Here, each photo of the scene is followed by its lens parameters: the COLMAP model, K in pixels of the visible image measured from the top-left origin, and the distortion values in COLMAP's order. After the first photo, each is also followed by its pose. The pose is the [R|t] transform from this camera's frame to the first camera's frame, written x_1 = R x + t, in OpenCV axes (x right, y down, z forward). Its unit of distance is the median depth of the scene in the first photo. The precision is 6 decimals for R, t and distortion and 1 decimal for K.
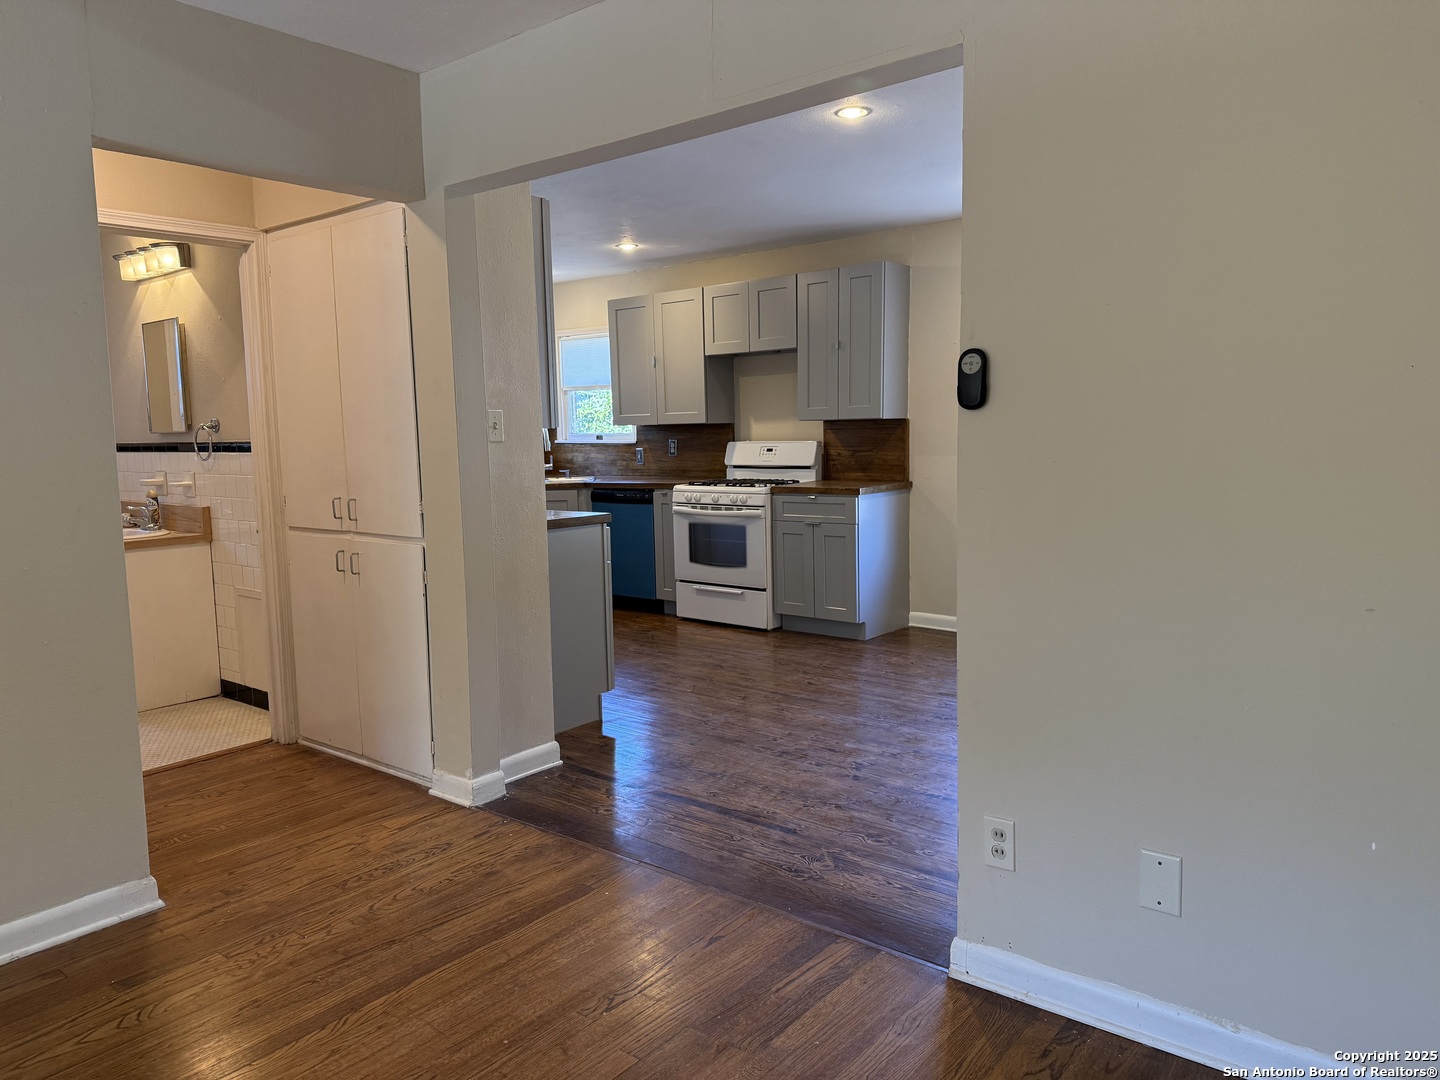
lens RADIAL K [[994.0, 0, 720.0], [0, 994.0, 540.0], [0, 0, 1]] dist [0.000138, -0.000407]
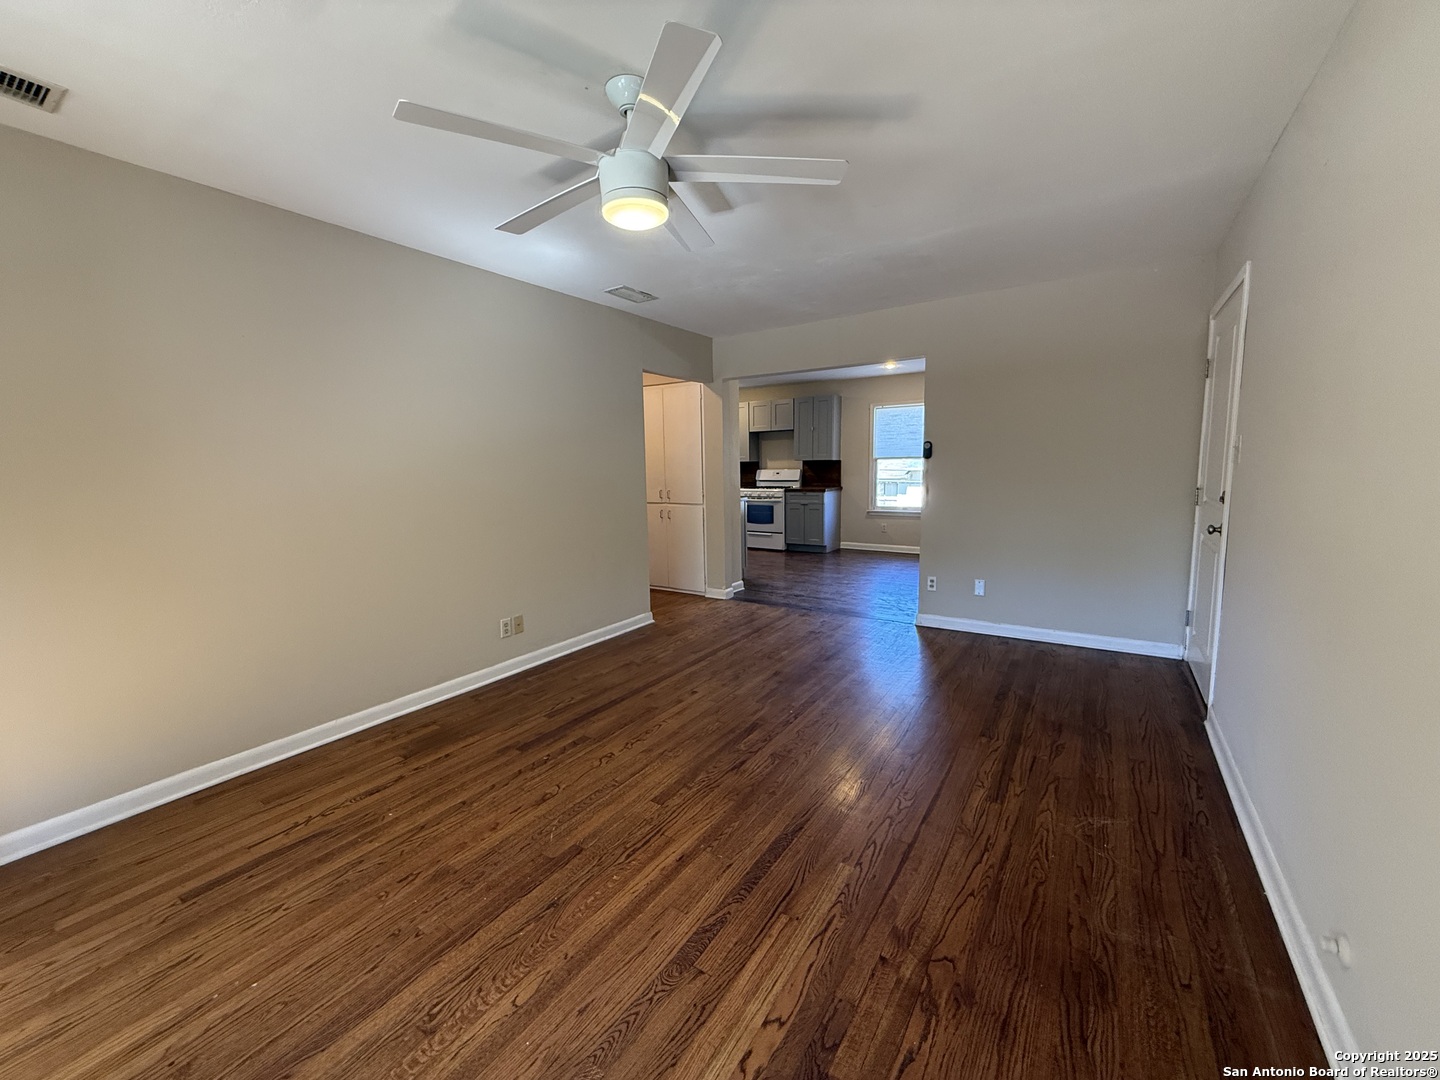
lens RADIAL K [[572.1, 0, 715.5], [0, 572.1, 536.5], [0, 0, 1]] dist [-0.000214, -0.000015]
pose [[0.995813, -0.009826, 0.090881, -0.221053], [0.008494, 0.999851, 0.015028, 0.035018], [-0.091015, -0.014193, 0.995748, -0.311419]]
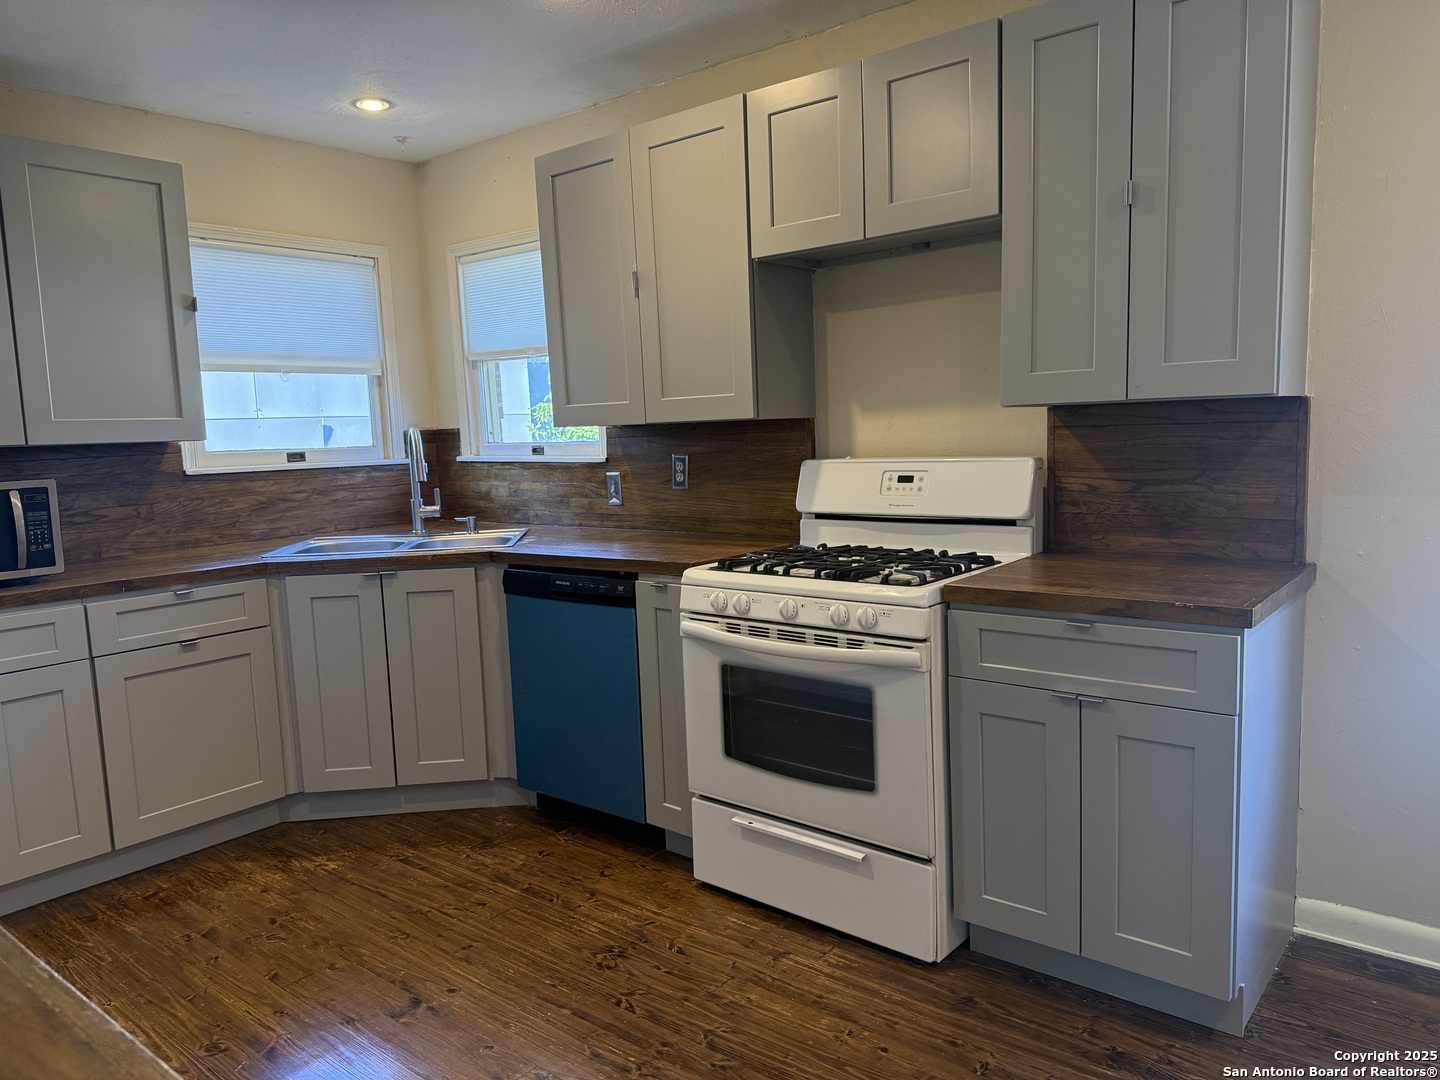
lens RADIAL K [[1005.6, 0, 723.1], [0, 1005.6, 547.1], [0, 0, 1]] dist [0.030457, -0.048608]
pose [[0.999836, -0.015059, -0.010090, -0.025428], [0.015131, 0.999860, 0.007124, -0.067671], [0.009981, -0.007276, 0.999924, 0.585302]]
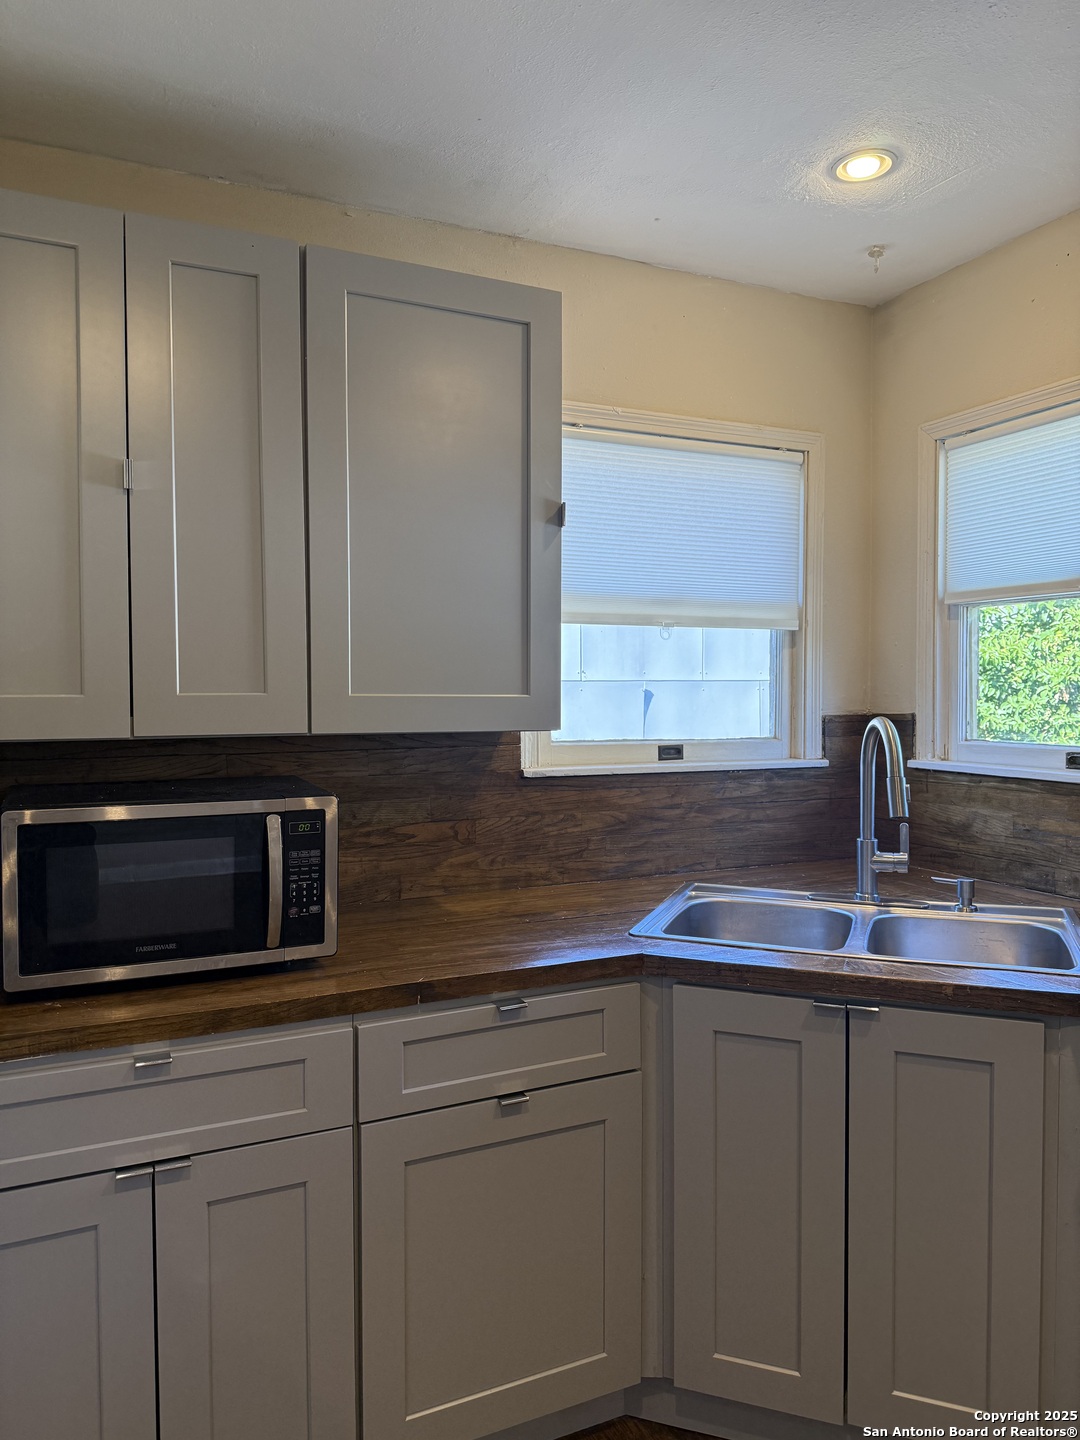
lens RADIAL K [[998.6, 0, 540.0], [0, 998.6, 720.0], [0, 0, 1]] dist [0.168198, -0.358172]
pose [[0.897223, 0.026775, -0.440766, -0.160852], [-0.063084, 0.995694, -0.067929, -0.104513], [0.437049, 0.088752, 0.895048, 0.813922]]
